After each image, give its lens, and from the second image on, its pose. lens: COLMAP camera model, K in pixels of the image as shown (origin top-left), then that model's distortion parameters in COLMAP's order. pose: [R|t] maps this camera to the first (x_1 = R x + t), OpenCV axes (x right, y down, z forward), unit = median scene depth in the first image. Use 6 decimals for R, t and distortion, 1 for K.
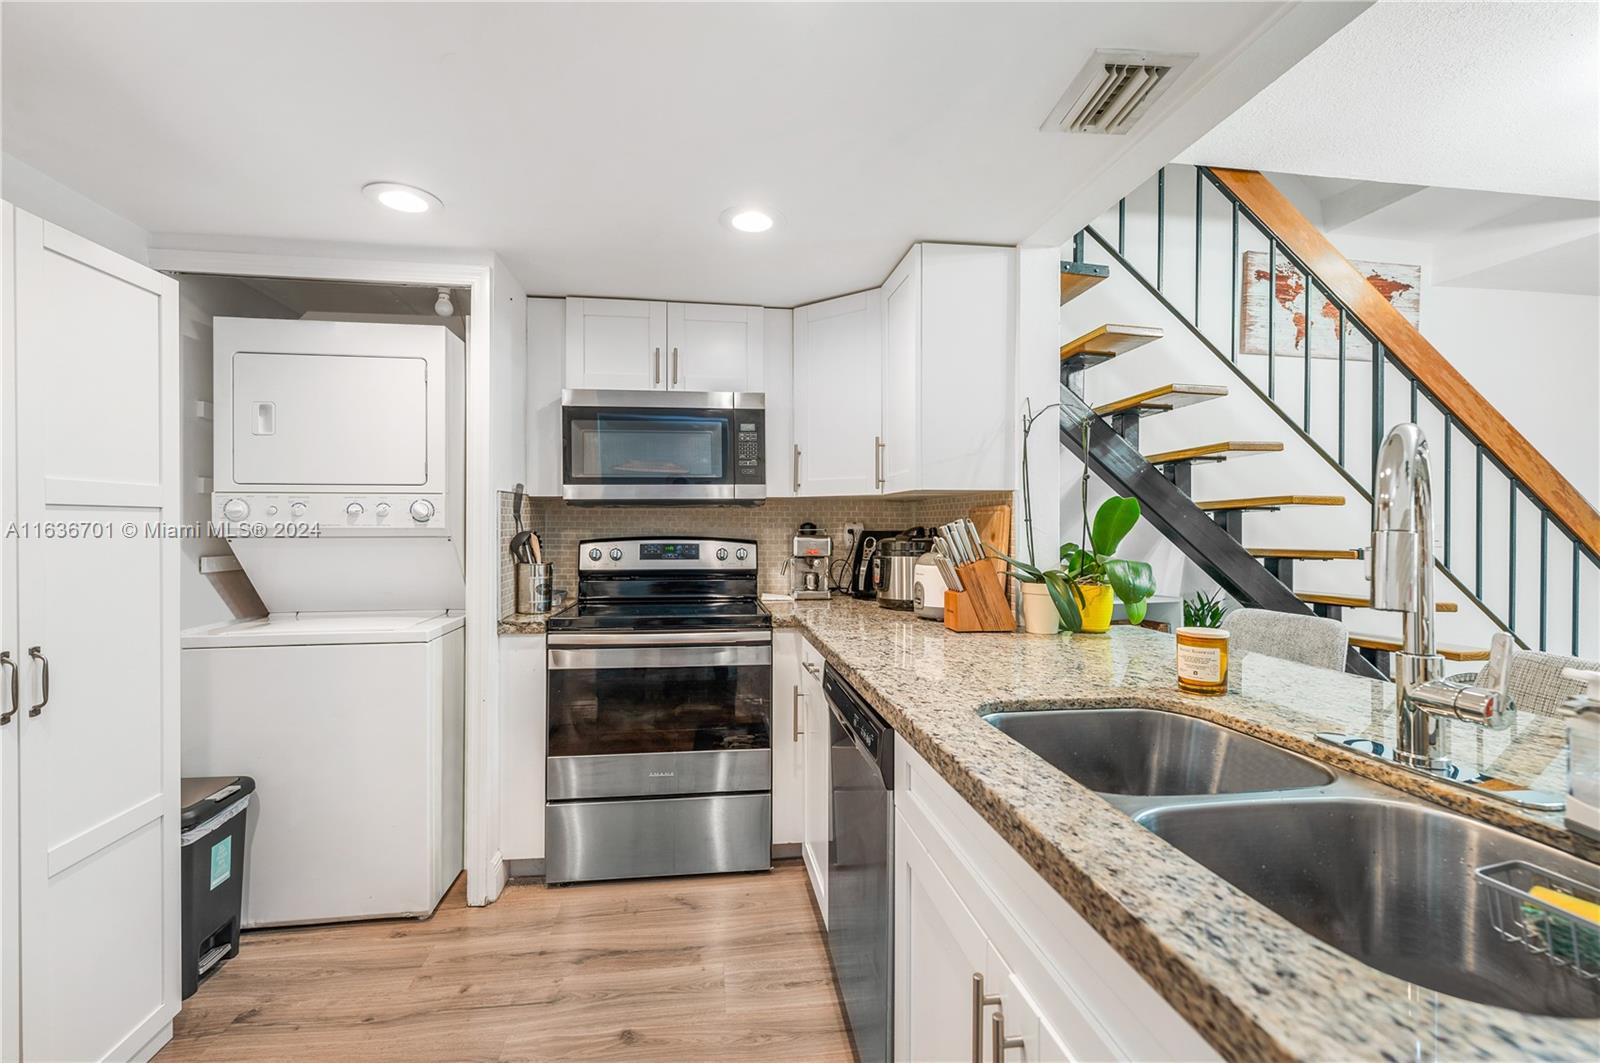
lens RADIAL K [[690.6, 0, 799.6], [0, 690.6, 532.3], [0, 0, 1]] dist [-0.002329, 0.000224]
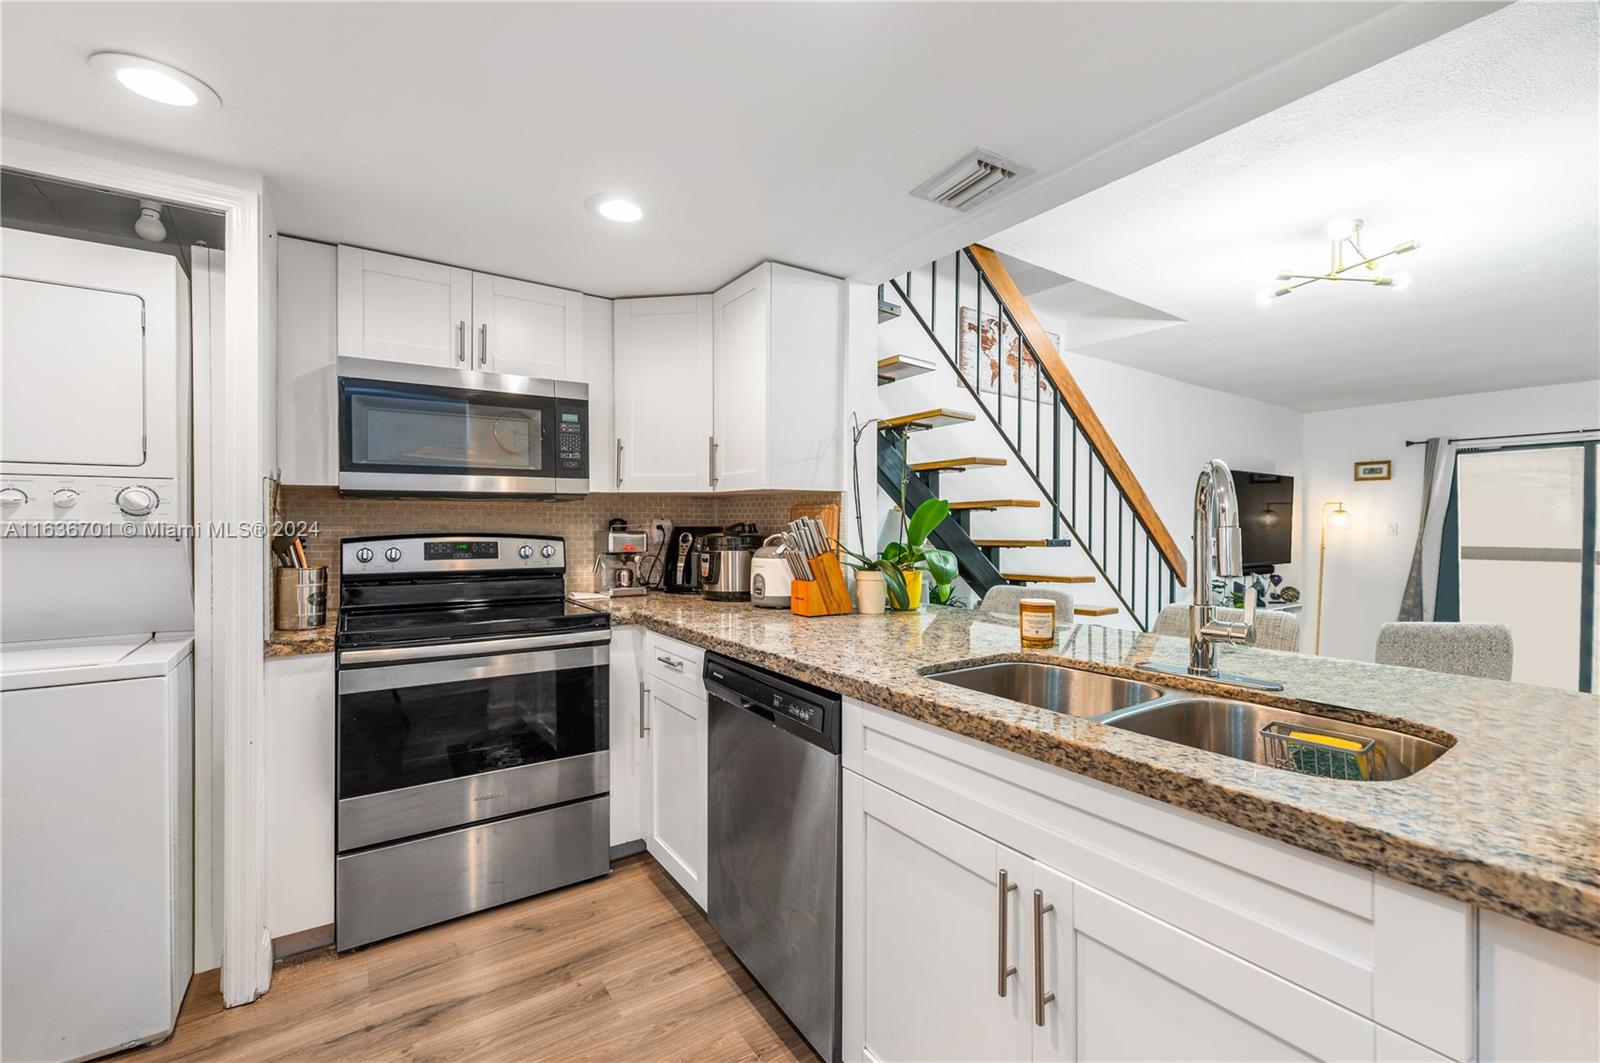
lens RADIAL K [[690.6, 0, 791.5], [0, 690.6, 533.8], [0, 0, 1]] dist [-0.002329, 0.000224]
pose [[0.886129, -0.006337, 0.463395, -0.273079], [0.002322, 0.999955, 0.009234, -0.000820], [-0.463433, -0.007107, 0.886104, 0.016852]]
